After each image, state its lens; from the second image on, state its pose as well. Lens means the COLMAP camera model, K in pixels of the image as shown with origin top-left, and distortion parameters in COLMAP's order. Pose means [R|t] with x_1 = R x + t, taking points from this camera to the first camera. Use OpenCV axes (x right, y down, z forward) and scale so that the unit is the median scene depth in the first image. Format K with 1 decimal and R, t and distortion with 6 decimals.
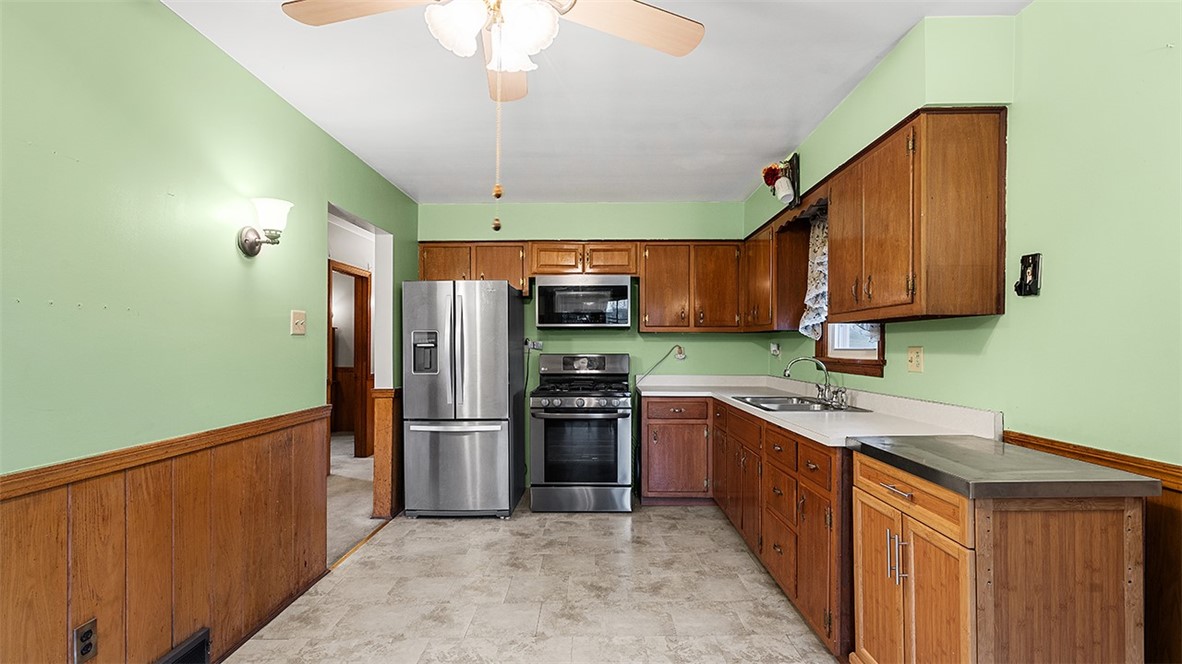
lens RADIAL K [[538.4, 0, 586.1], [0, 538.4, 348.8], [0, 0, 1]] dist [-0.009629, 0.003665]
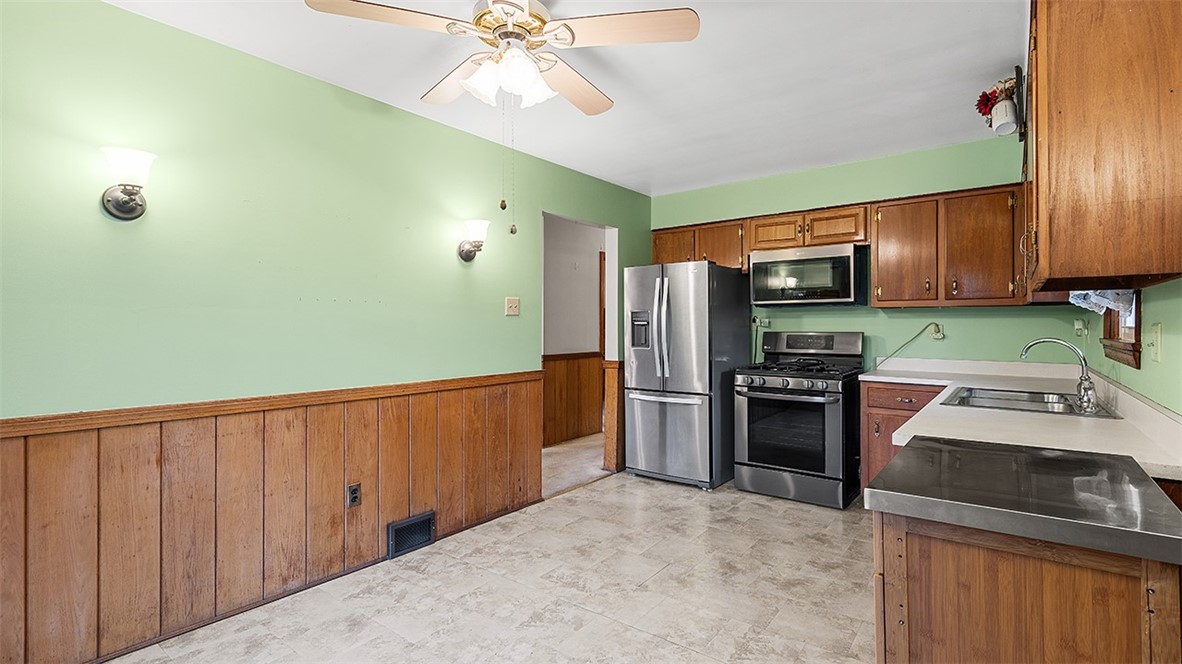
lens RADIAL K [[538.4, 0, 579.1], [0, 538.4, 324.4], [0, 0, 1]] dist [-0.009629, 0.003665]
pose [[0.790995, -0.000959, -0.611821, 0.387911], [-0.002321, 0.999987, -0.004568, 0.001922], [0.611818, 0.005033, 0.790983, 0.038763]]
